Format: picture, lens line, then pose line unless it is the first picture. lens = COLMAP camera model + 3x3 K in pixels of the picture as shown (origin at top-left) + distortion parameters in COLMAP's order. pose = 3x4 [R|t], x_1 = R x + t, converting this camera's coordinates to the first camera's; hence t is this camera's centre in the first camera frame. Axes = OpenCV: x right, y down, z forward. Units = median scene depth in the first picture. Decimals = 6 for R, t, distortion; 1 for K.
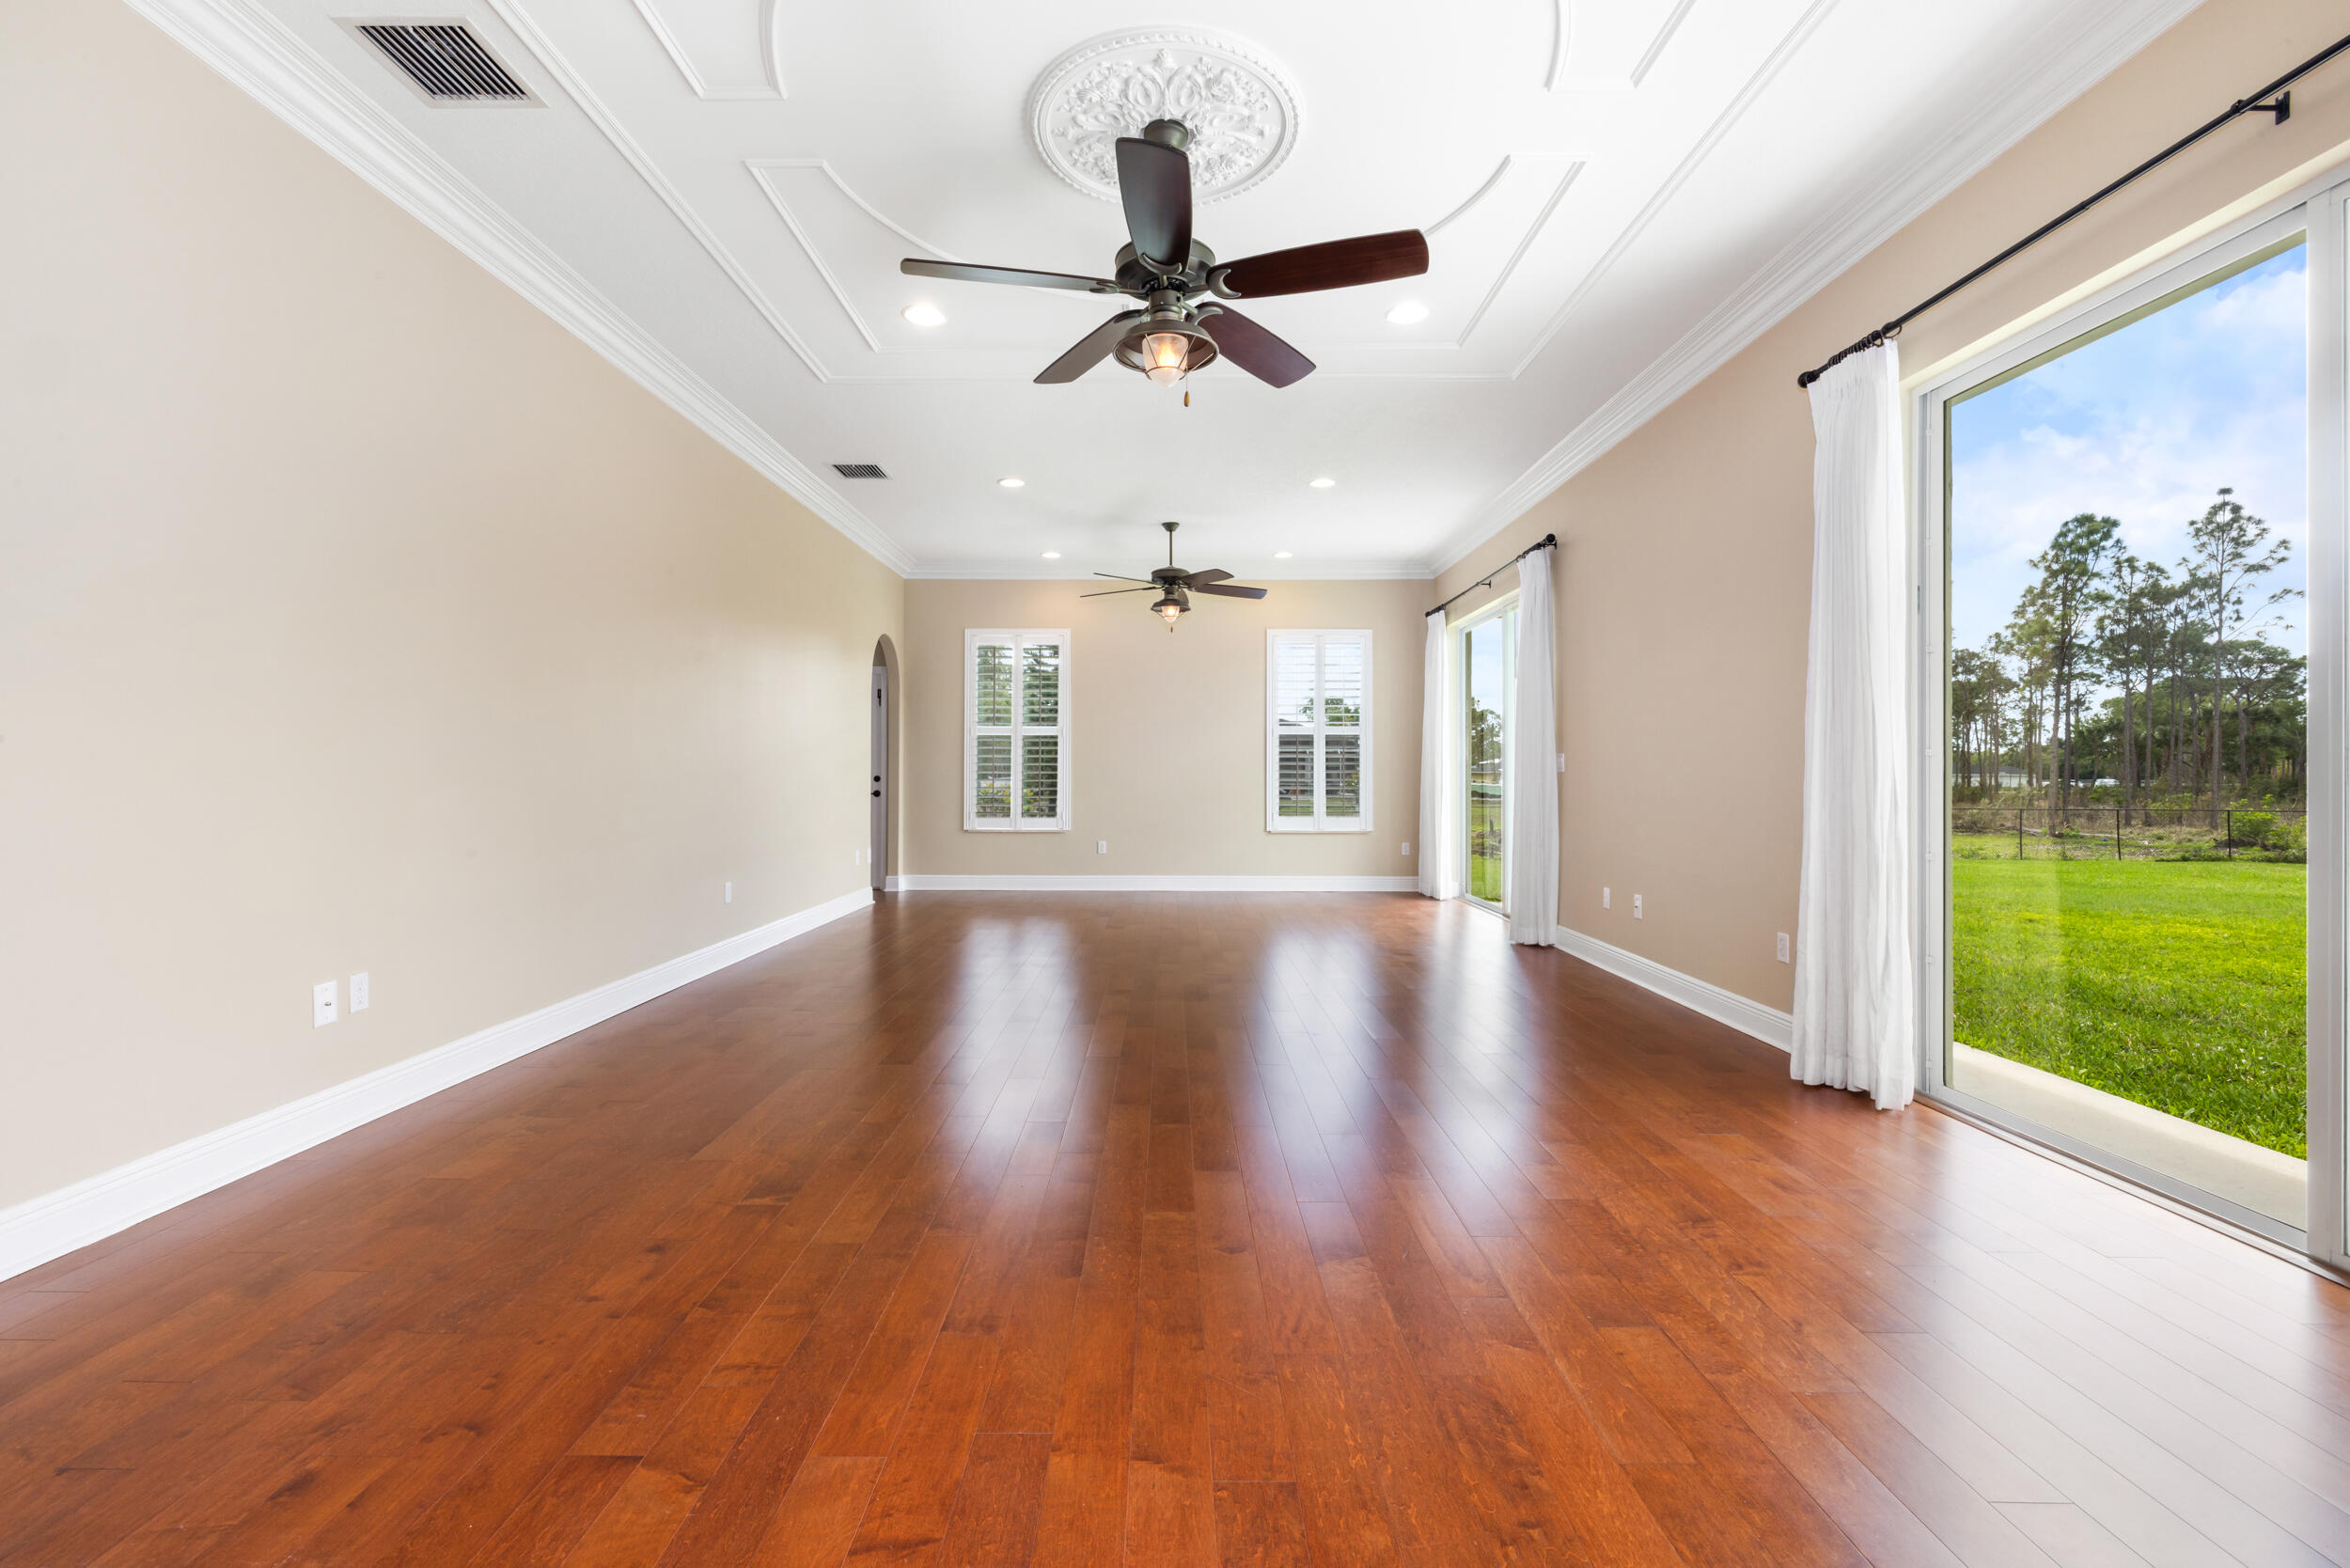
lens RADIAL K [[1001.1, 0, 1159.7], [0, 1001.1, 770.4], [0, 0, 1]] dist [-0.001093, 0.000475]
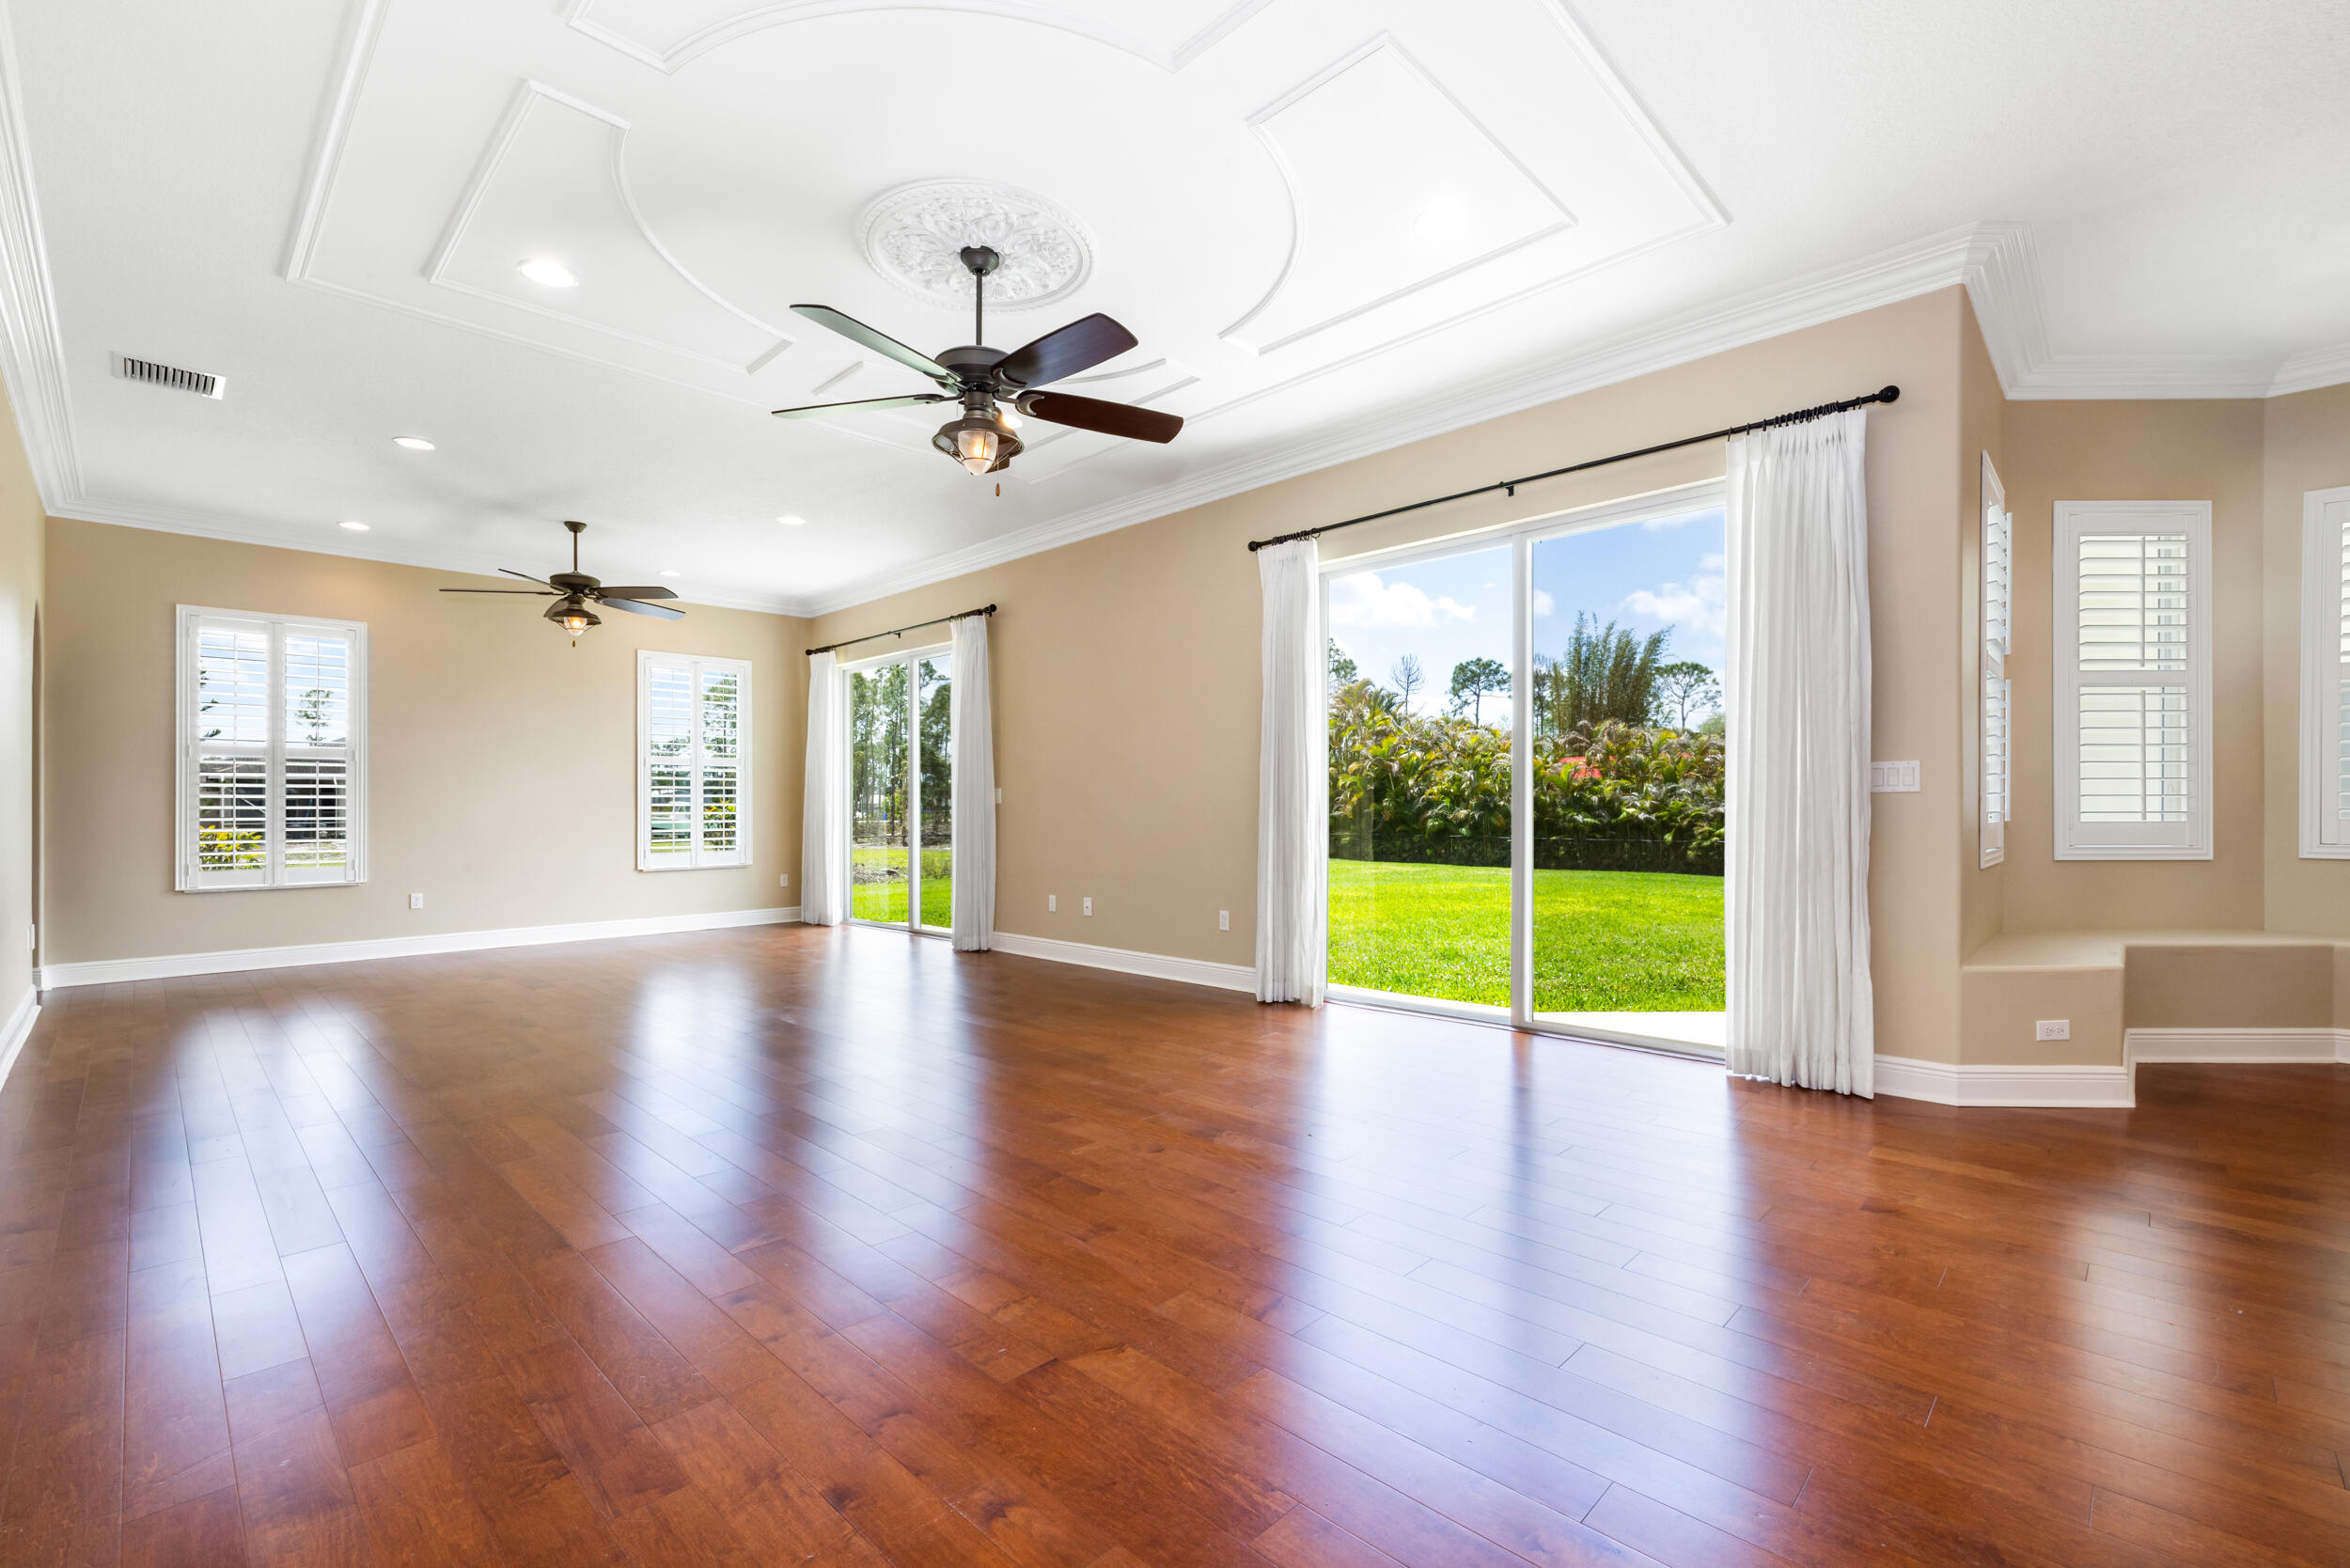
lens RADIAL K [[1012.6, 0, 1164.3], [0, 1012.6, 815.7], [0, 0, 1]] dist [0.001870, 0.000585]
pose [[0.697036, -0.012805, 0.716921, -0.269929], [0.003760, 0.999892, 0.014204, -0.000505], [-0.717026, -0.007205, 0.697009, 0.007122]]
